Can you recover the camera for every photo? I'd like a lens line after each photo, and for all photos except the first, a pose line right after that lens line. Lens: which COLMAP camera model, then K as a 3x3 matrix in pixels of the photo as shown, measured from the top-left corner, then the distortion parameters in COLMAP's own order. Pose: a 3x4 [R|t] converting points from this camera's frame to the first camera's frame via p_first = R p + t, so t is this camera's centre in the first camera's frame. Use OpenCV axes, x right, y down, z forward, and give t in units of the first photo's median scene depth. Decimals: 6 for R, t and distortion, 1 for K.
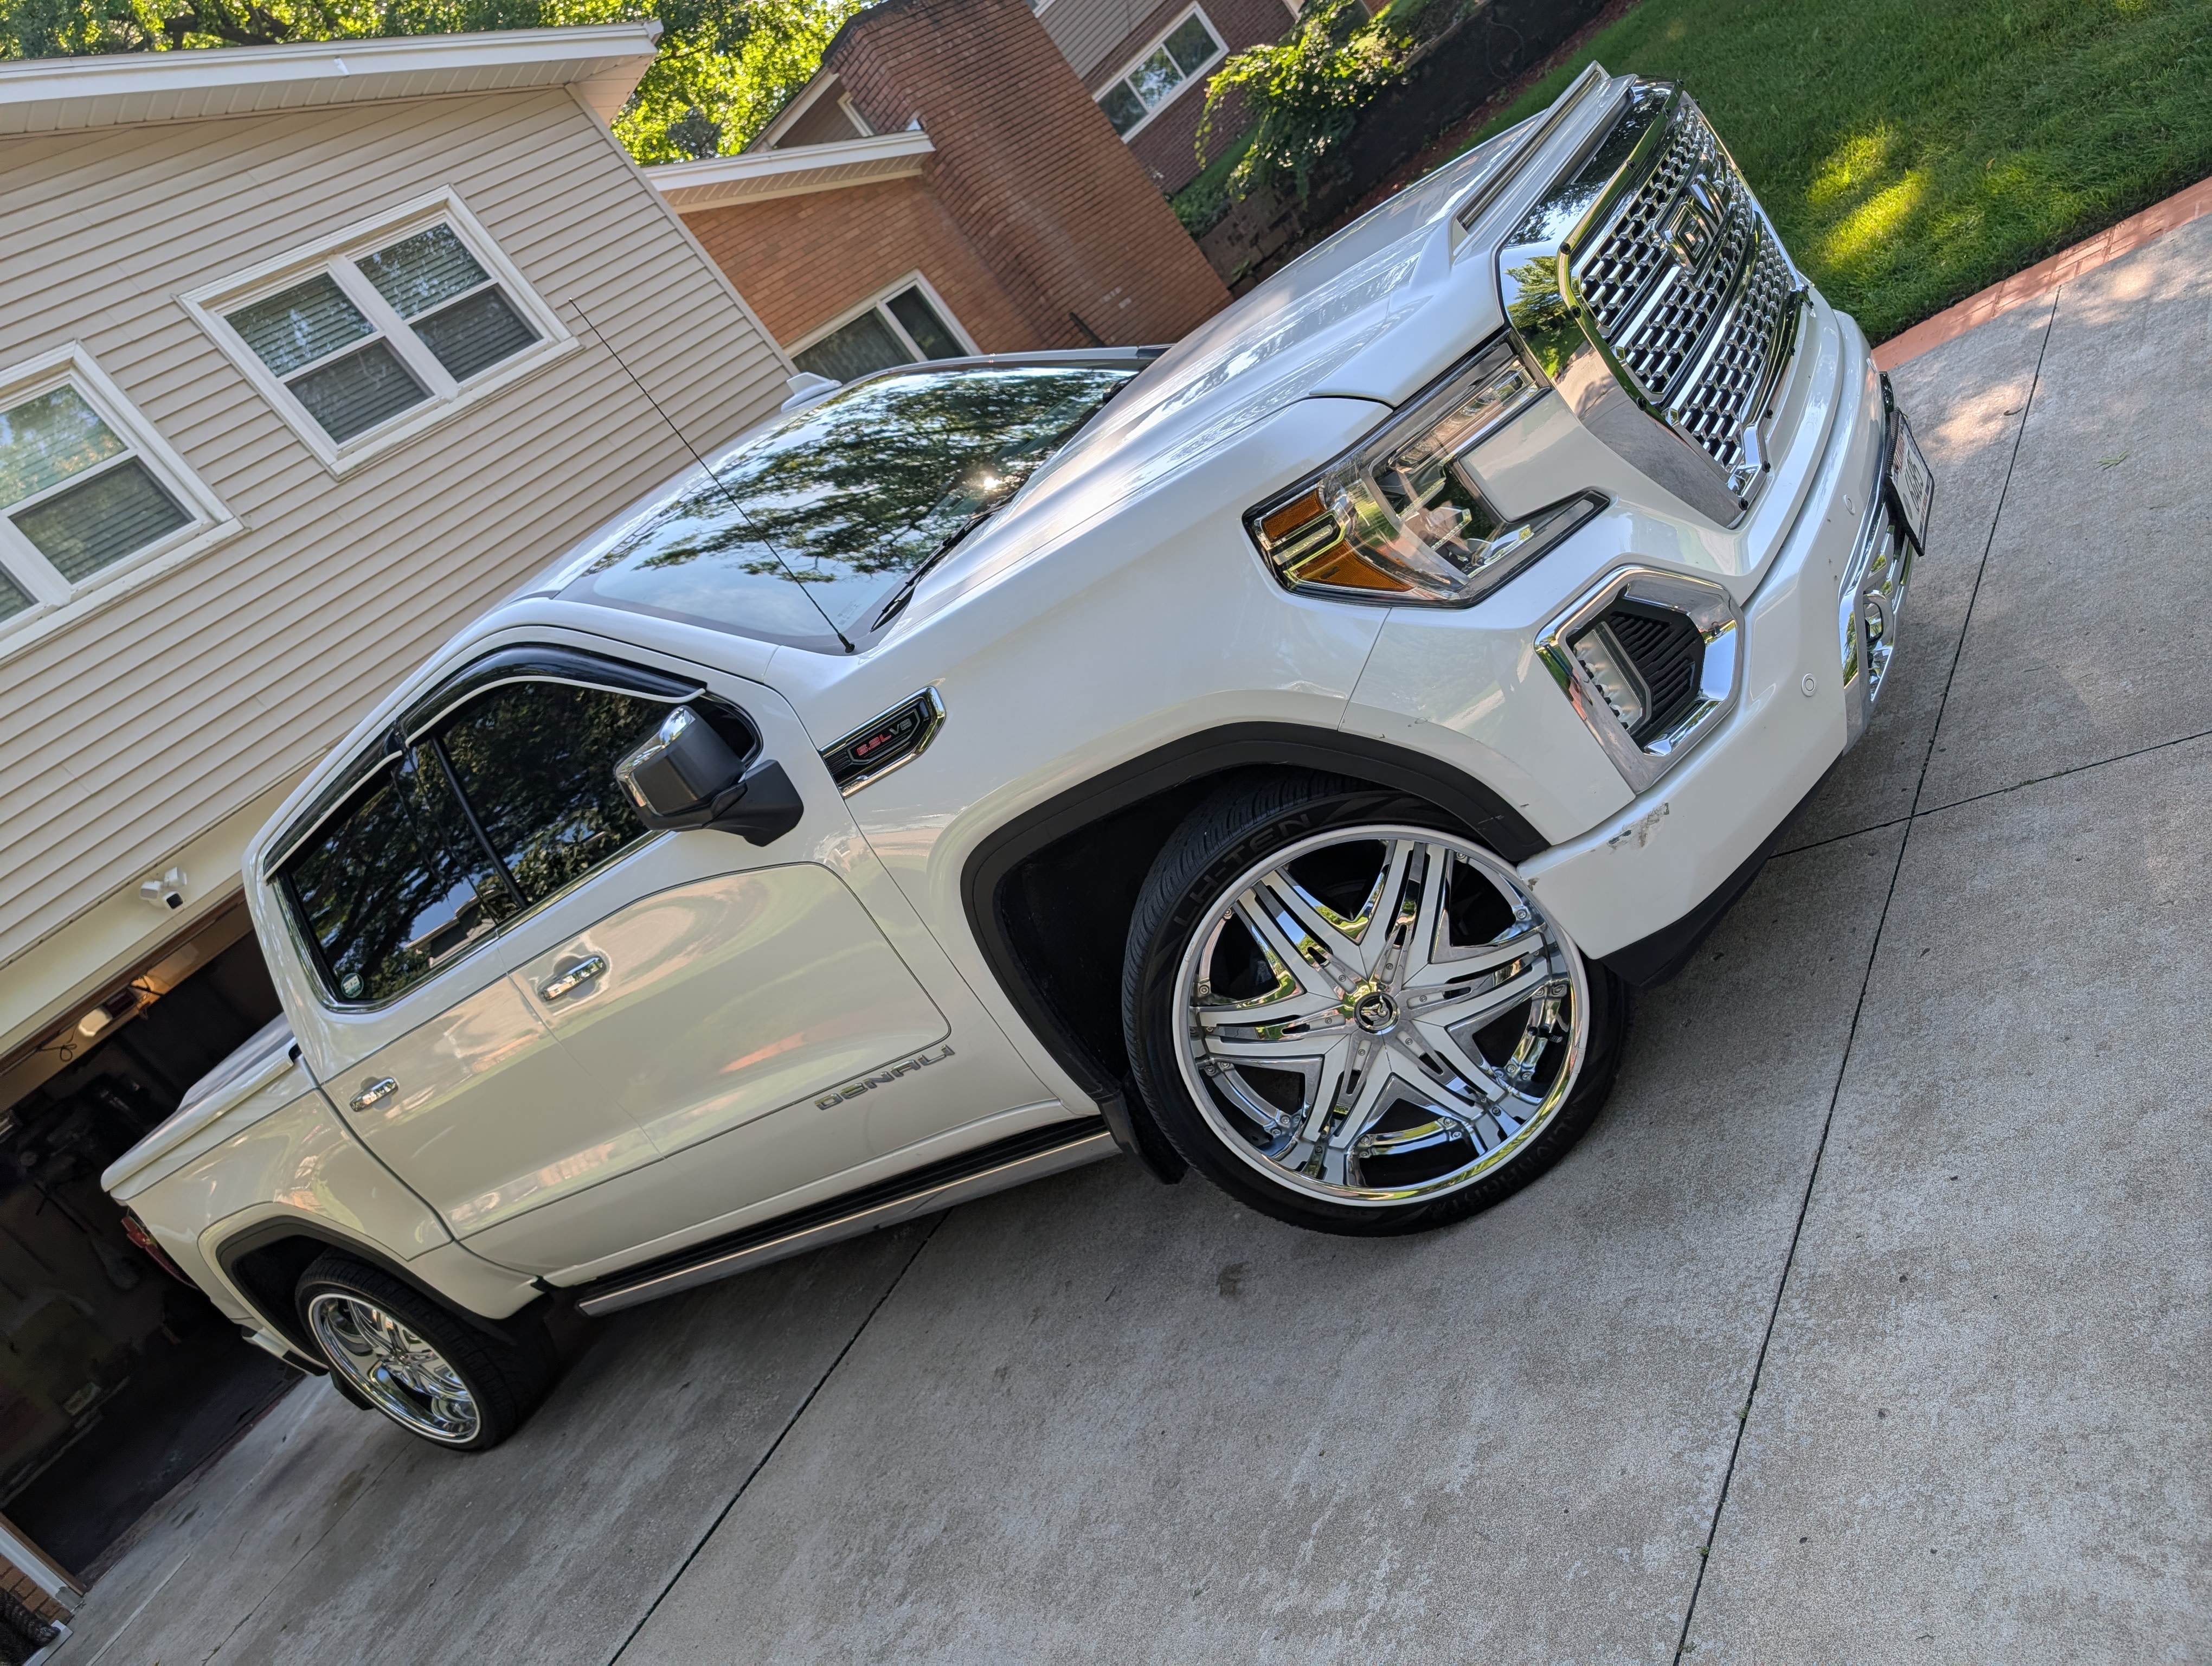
lens RADIAL K [[1717.9, 0, 1106.0], [0, 1717.9, 833.0], [0, 0, 1]] dist [0.007776, -0.001433]
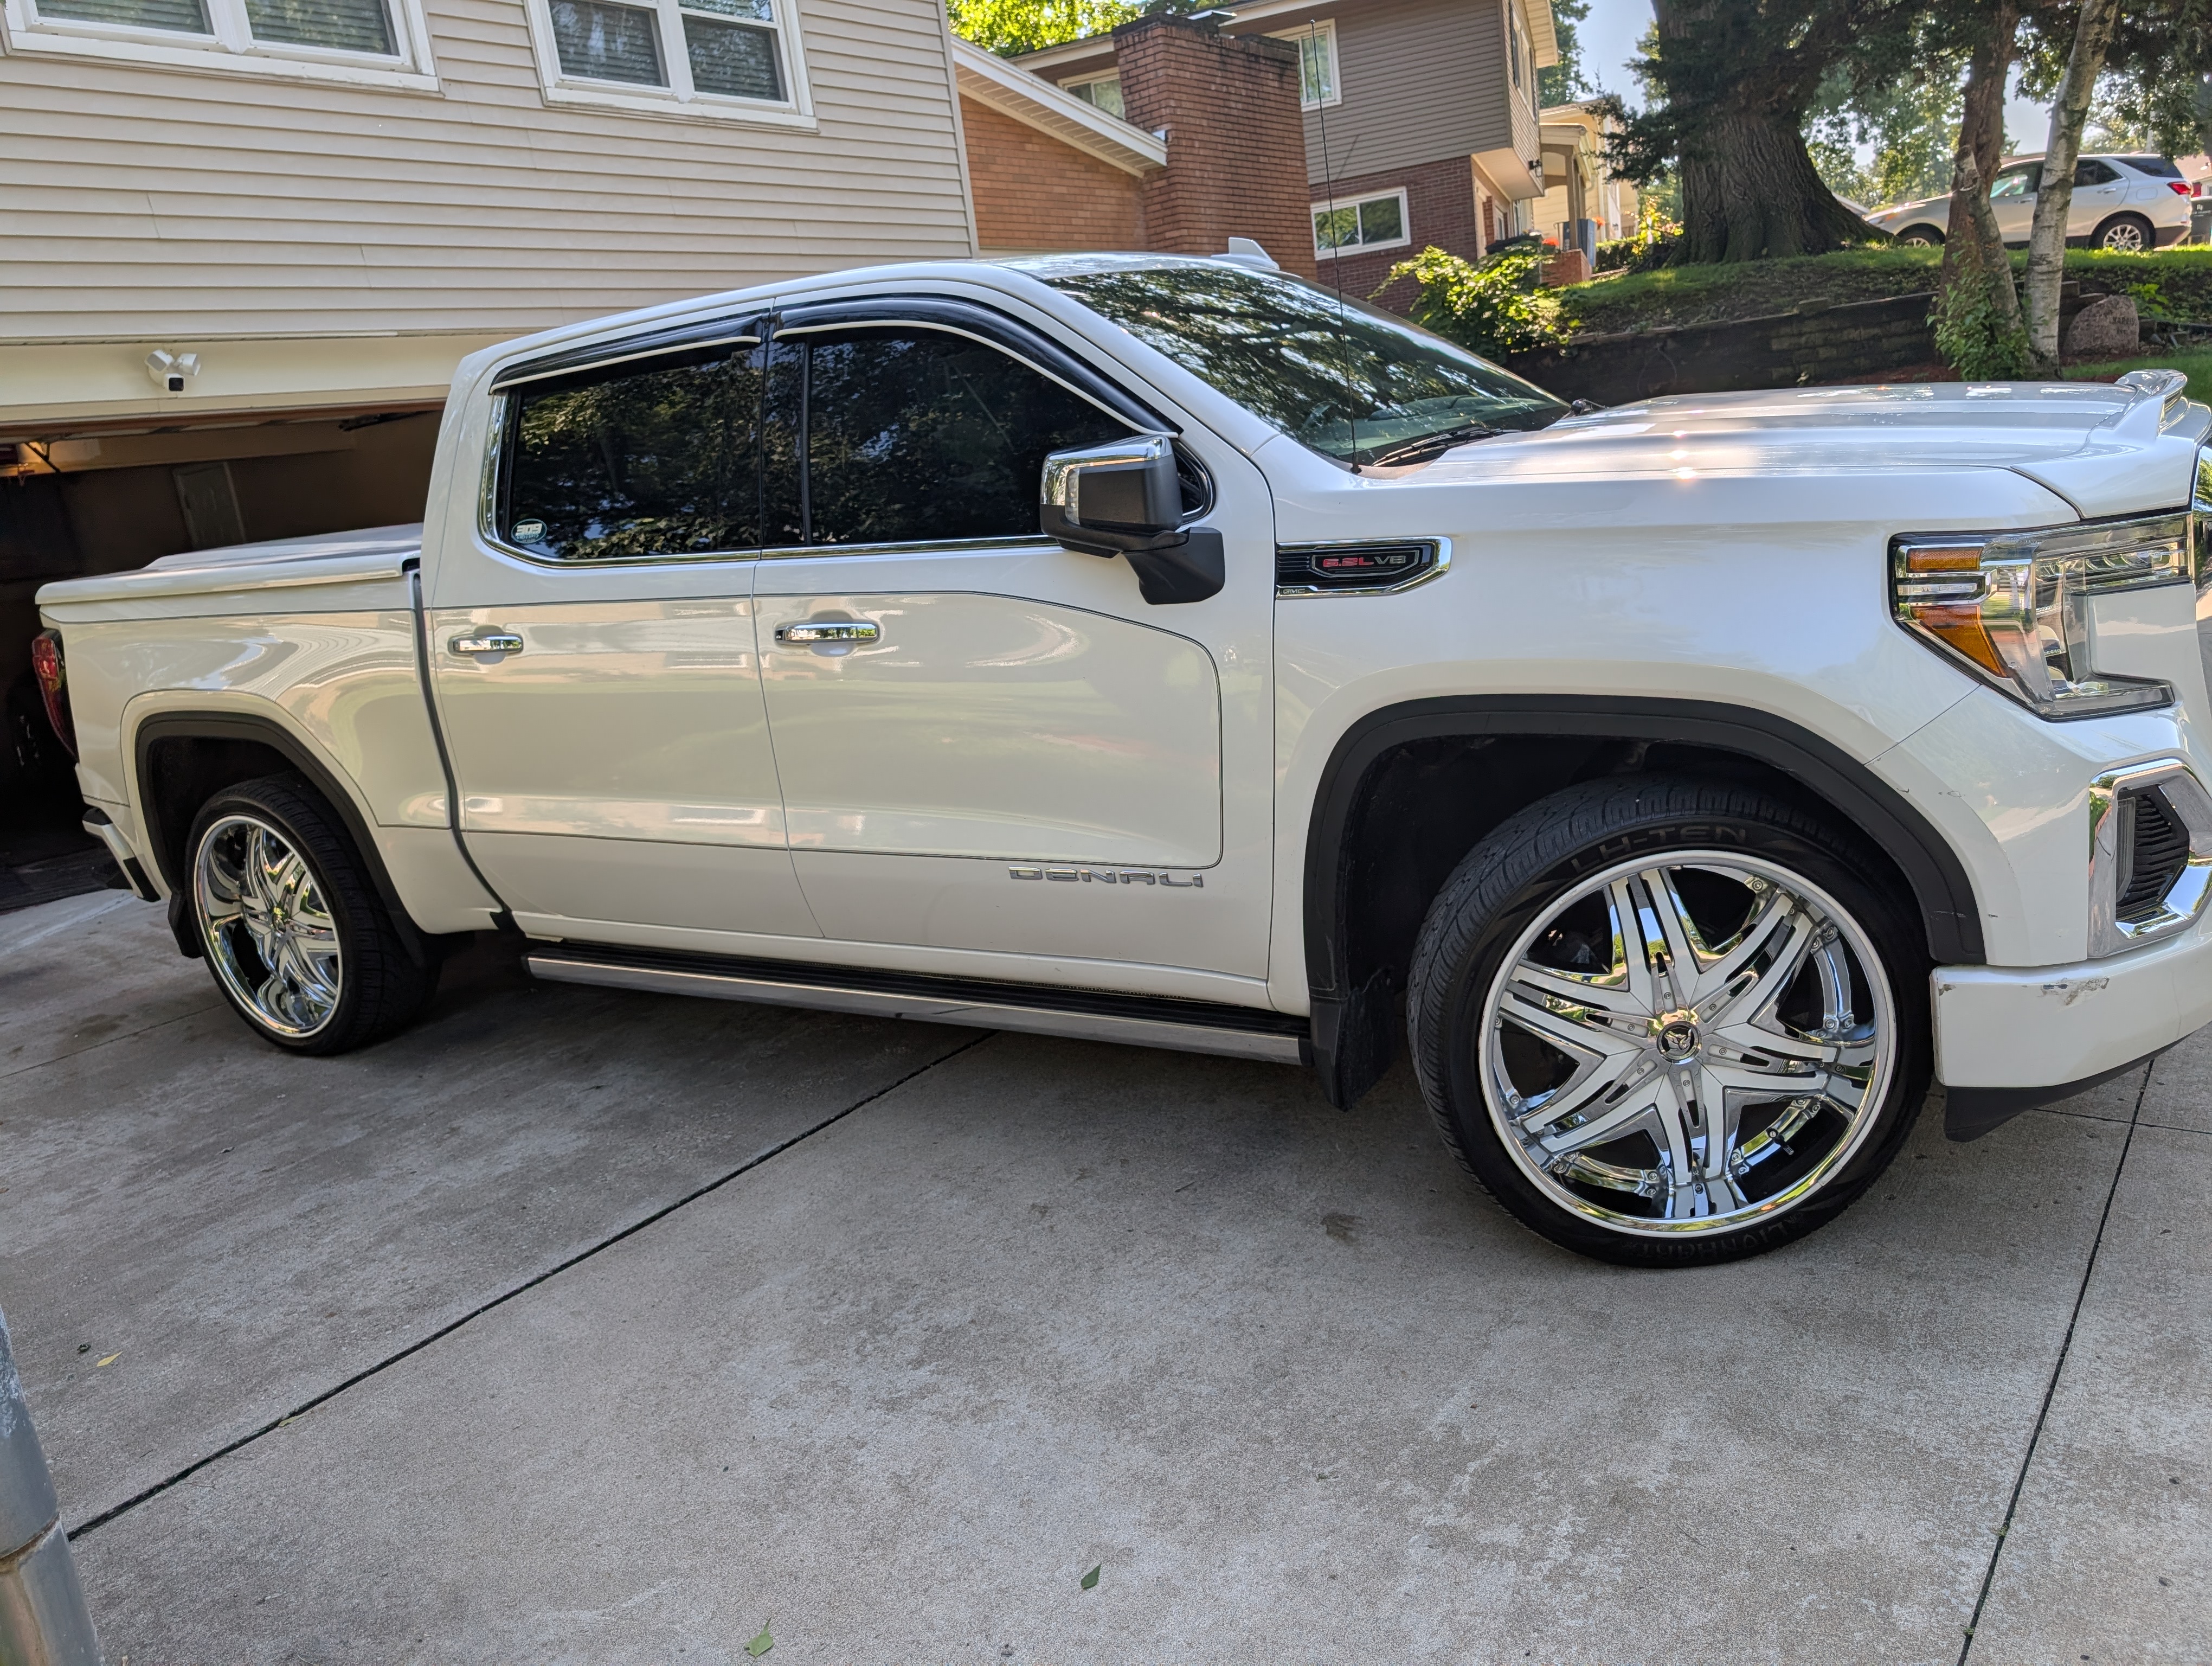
lens RADIAL K [[1713.7, 0, 1105.8], [0, 1713.7, 806.9], [0, 0, 1]] dist [0.019815, -0.021312]
pose [[0.861629, 0.490979, 0.128590, -0.304956], [-0.480592, 0.870719, -0.104311, 0.233406], [-0.163181, 0.028078, 0.986197, 0.053391]]
